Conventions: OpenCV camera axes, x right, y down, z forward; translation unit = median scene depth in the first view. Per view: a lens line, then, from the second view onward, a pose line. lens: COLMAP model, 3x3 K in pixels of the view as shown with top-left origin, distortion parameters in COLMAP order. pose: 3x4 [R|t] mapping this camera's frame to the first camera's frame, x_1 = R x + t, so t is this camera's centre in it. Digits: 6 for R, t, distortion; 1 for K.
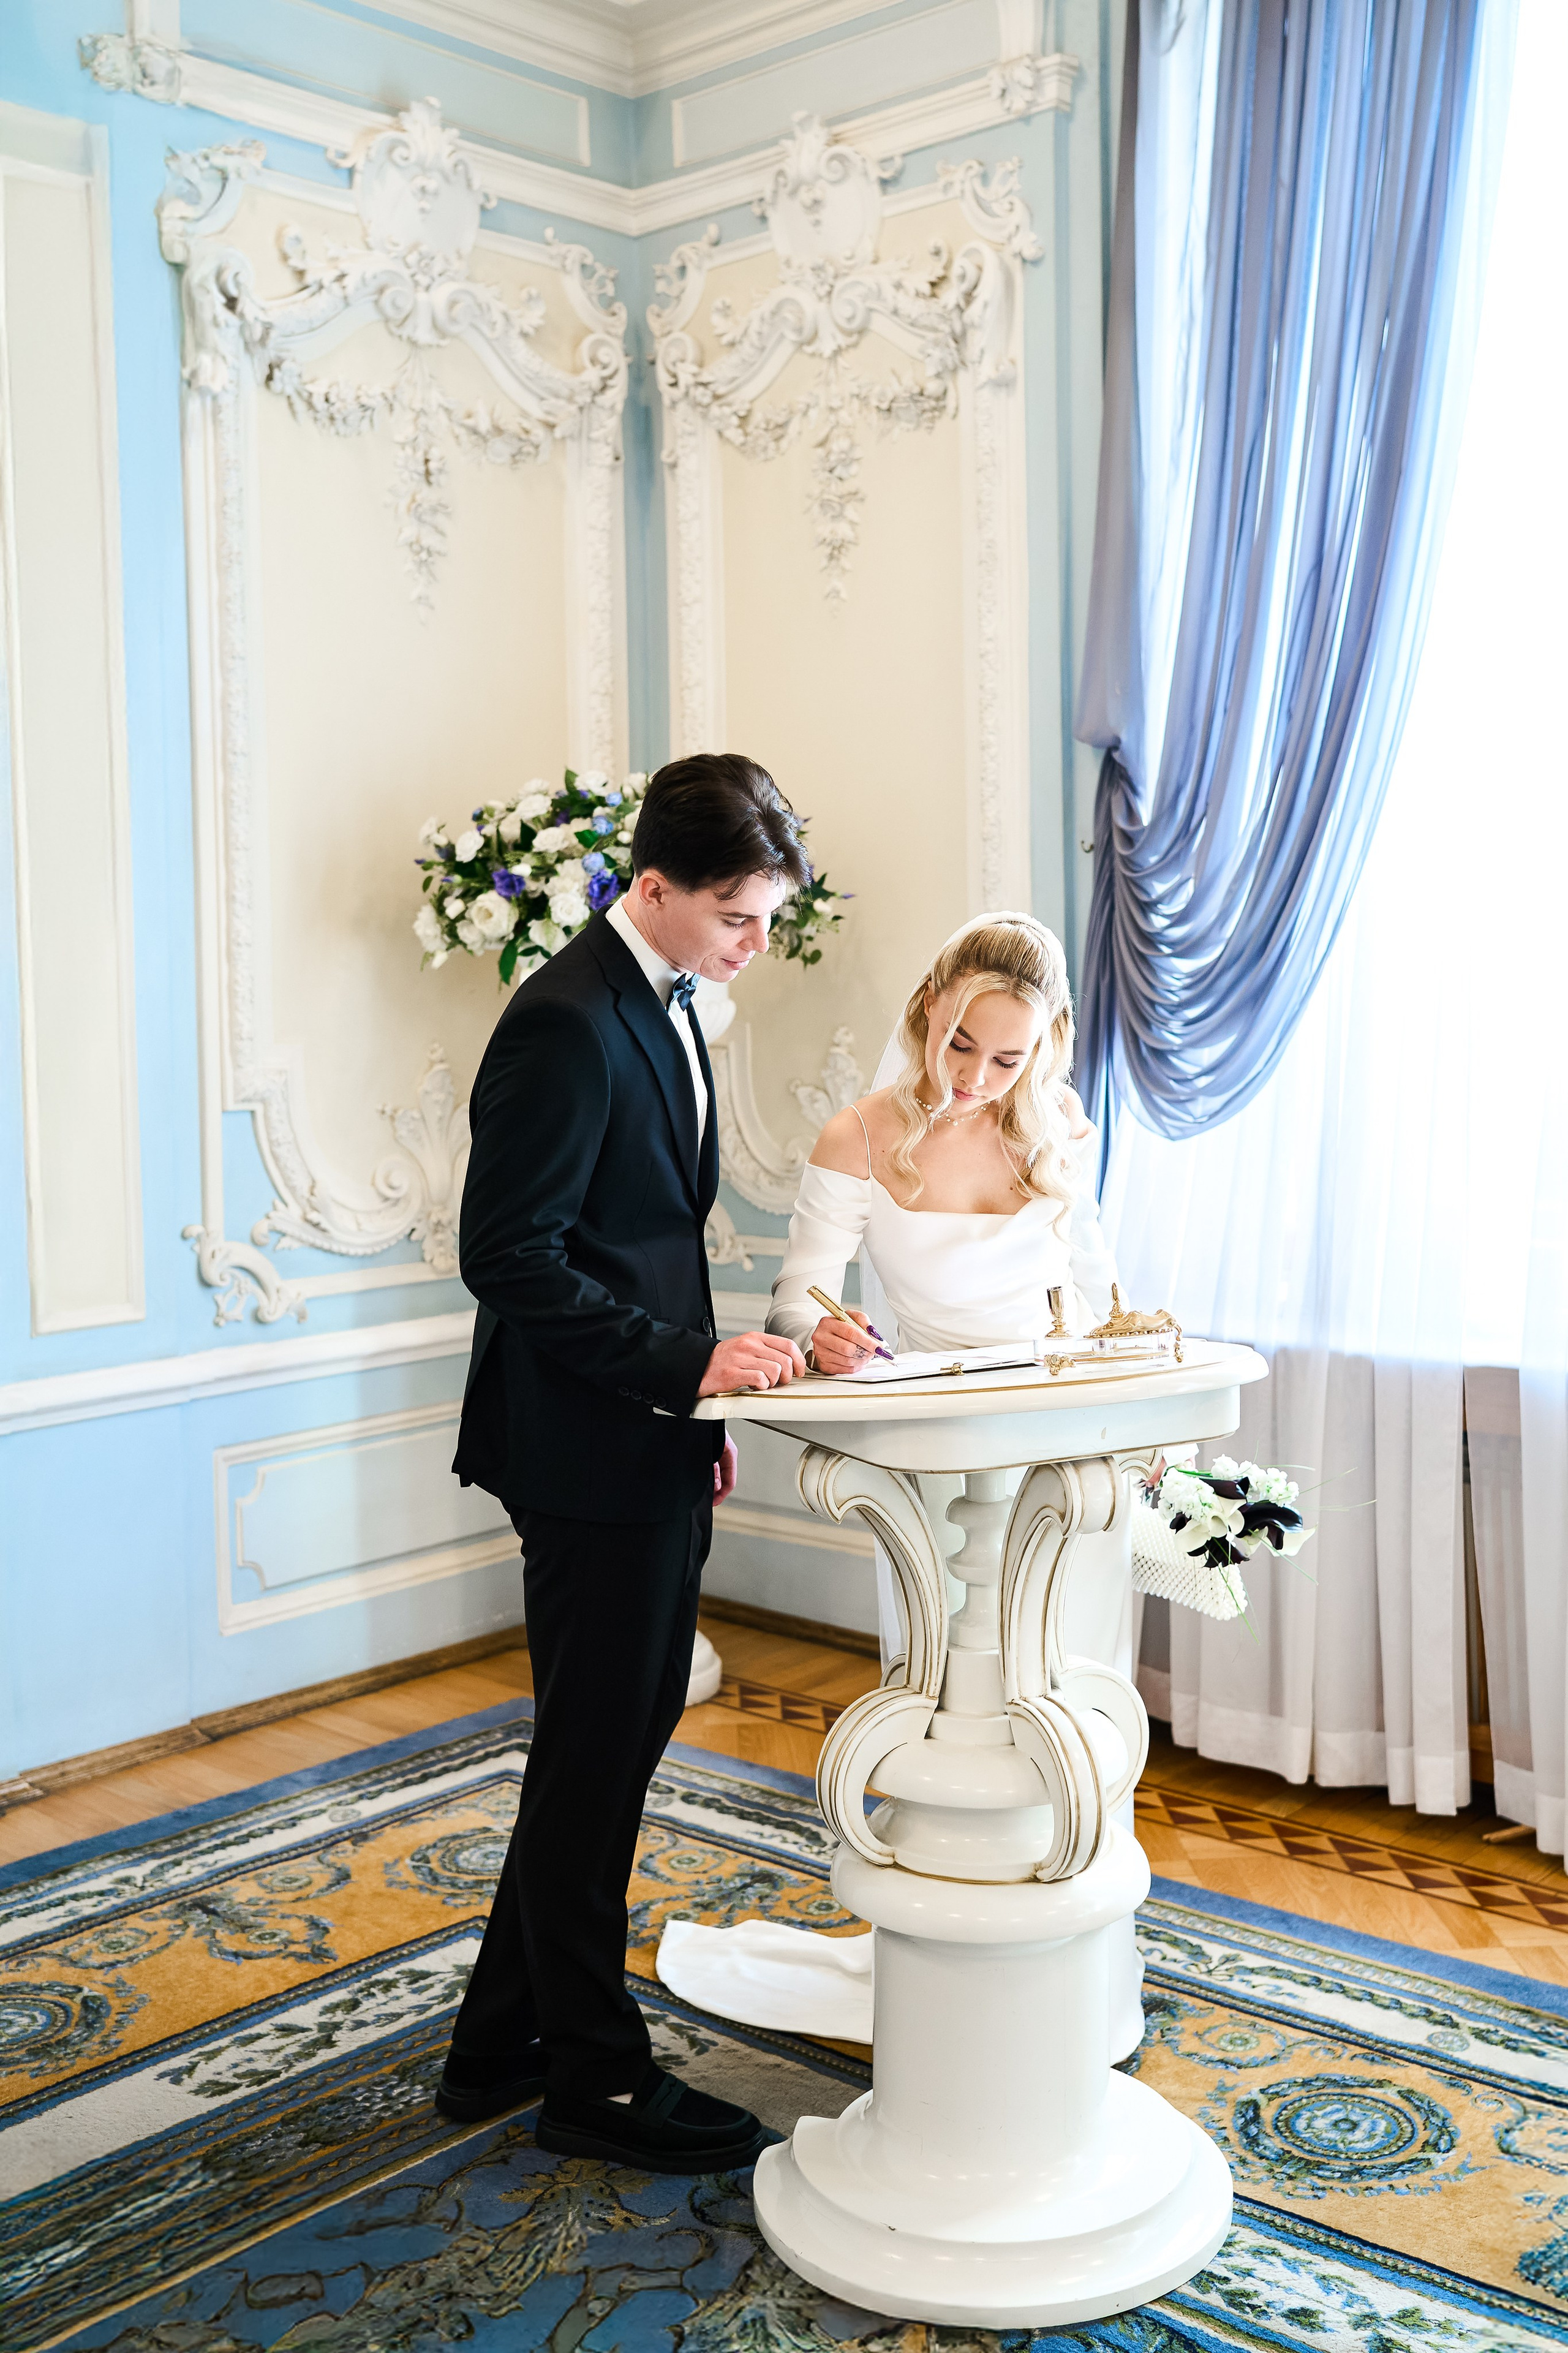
lens RADIAL K [[2447.1, 0, 878.4], [0, 2447.1, 1048.6], [0, 0, 1]] dist [0.003954, -0.001618]
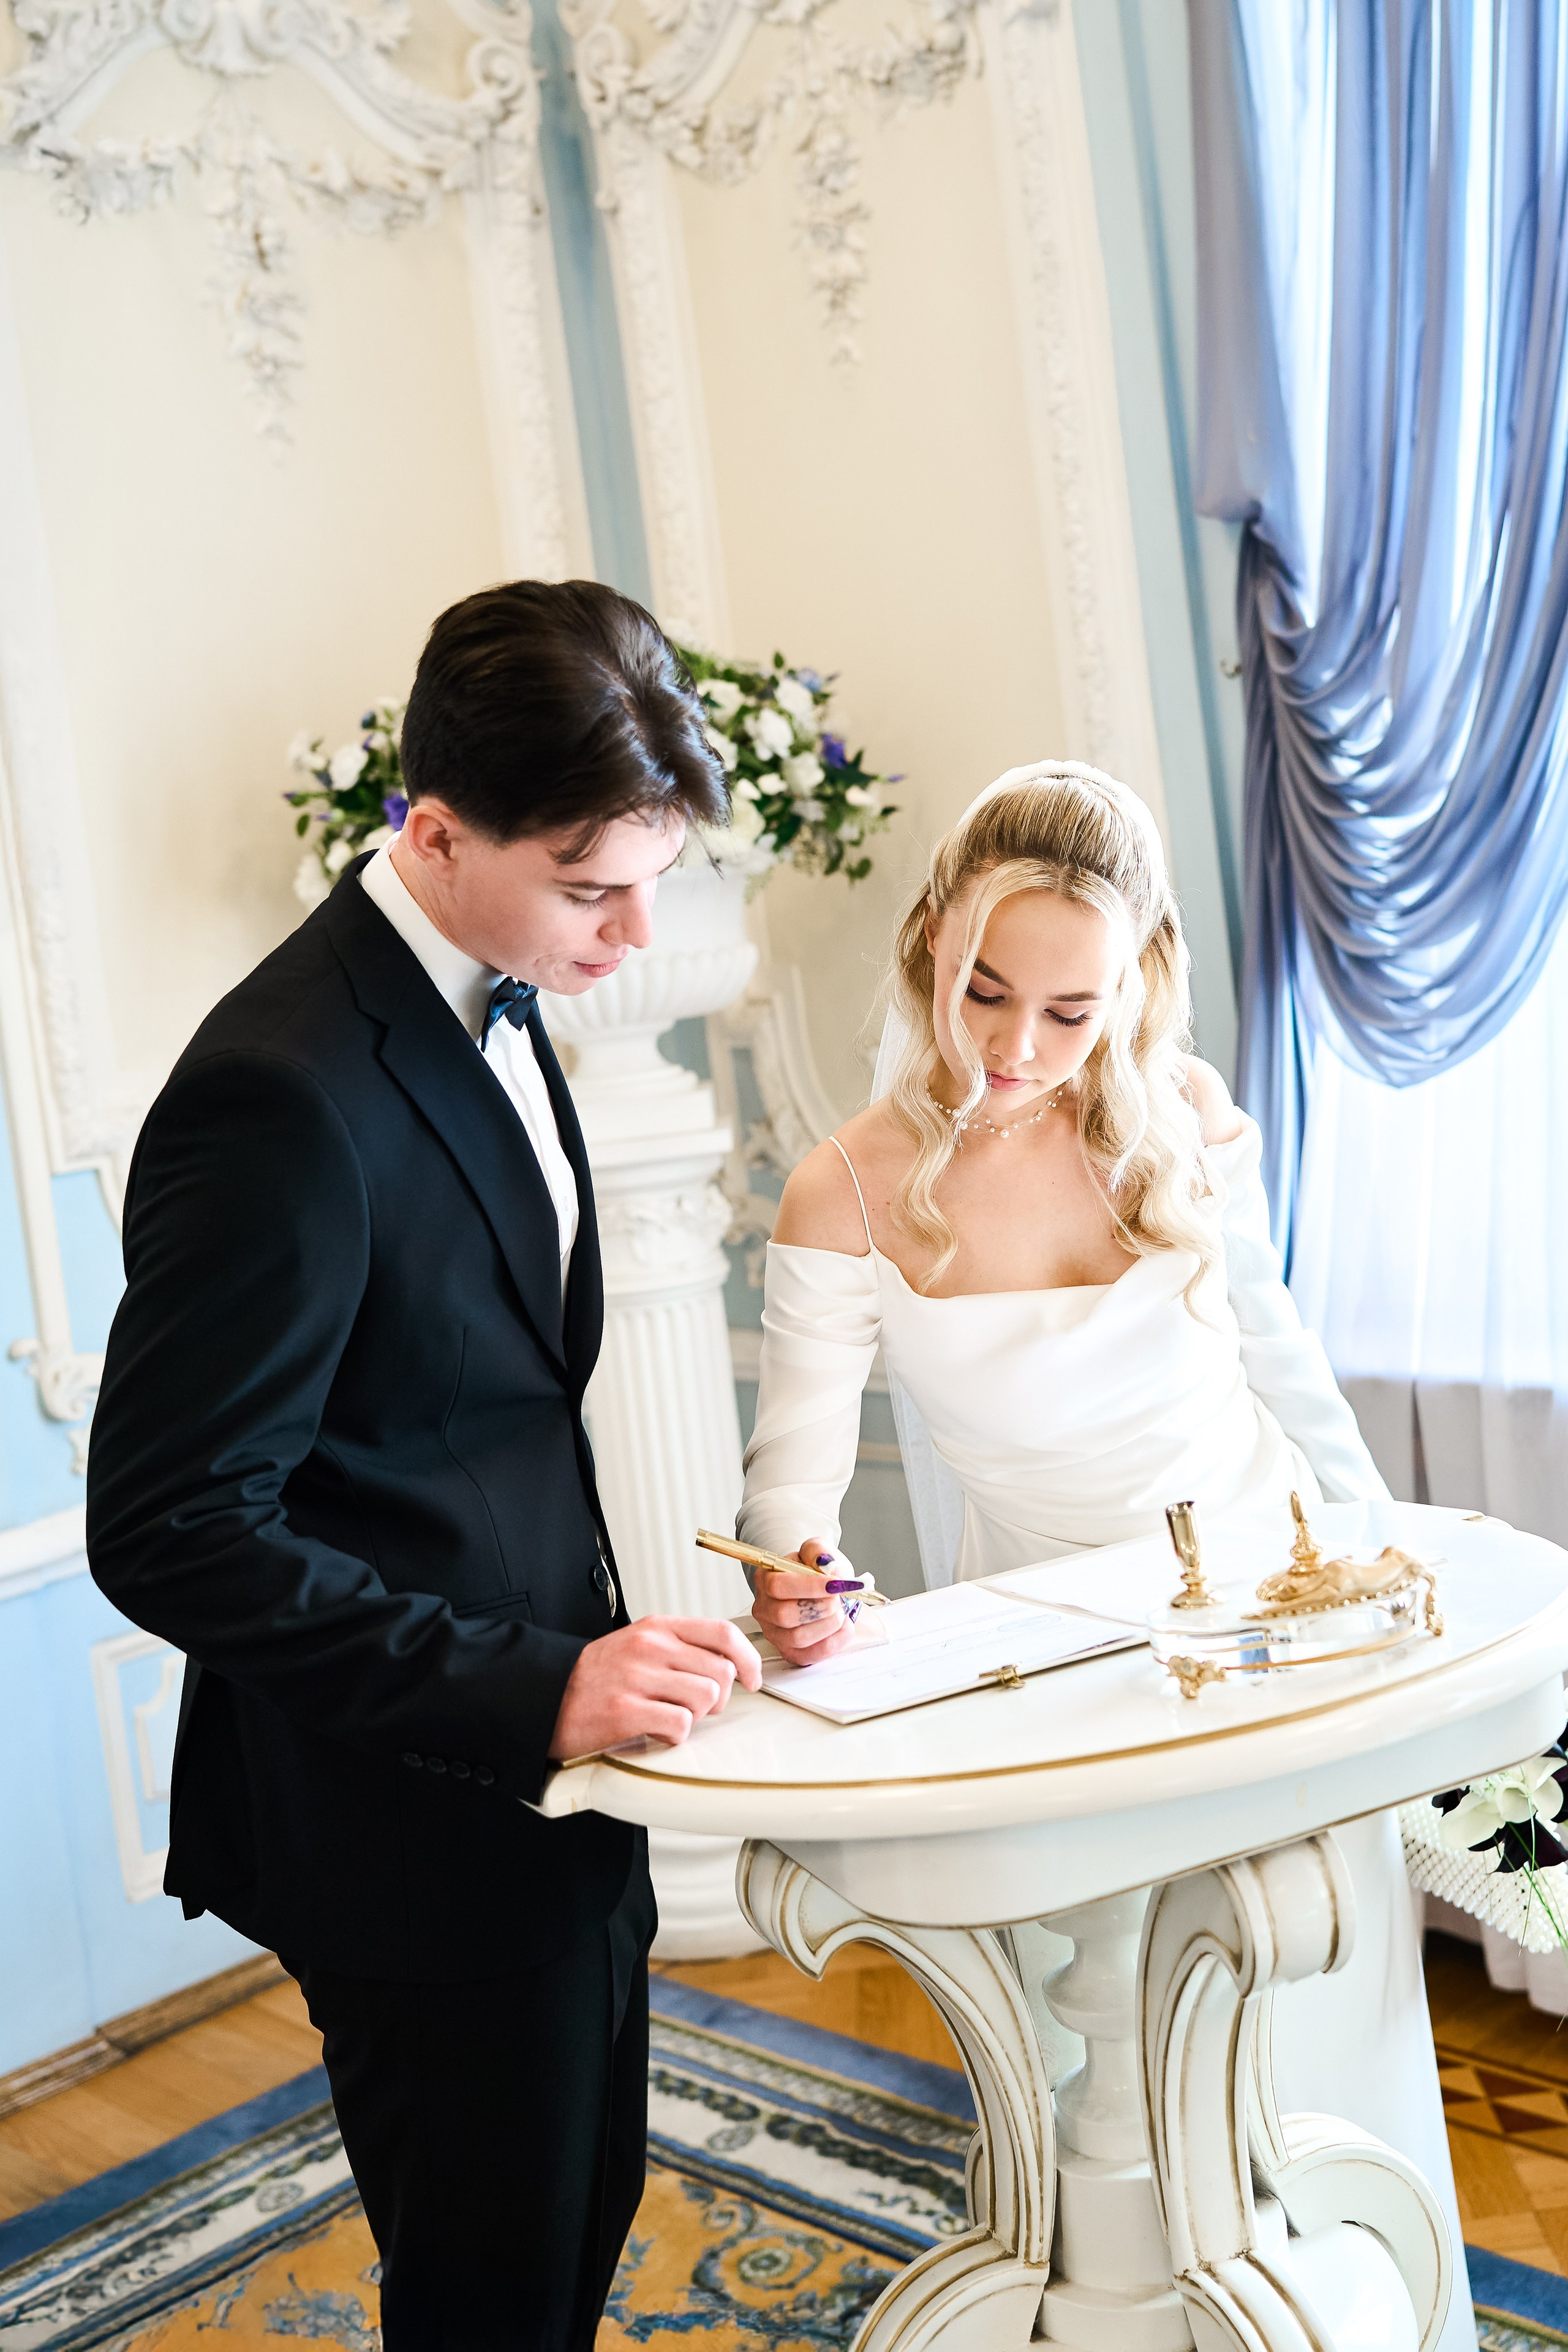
lens RADIAL K [[2612.0, 0, 894.8], [0, 2612.0, 992.1], [0, 0, 1]] dist [0.001206, 0.030143]
pose [[0.991889, -0.102391, -0.075310, 0.037032], [0.104034, 0.994407, 0.018210, -0.015192], [0.073024, -0.025897, 0.996994, 0.255289]]
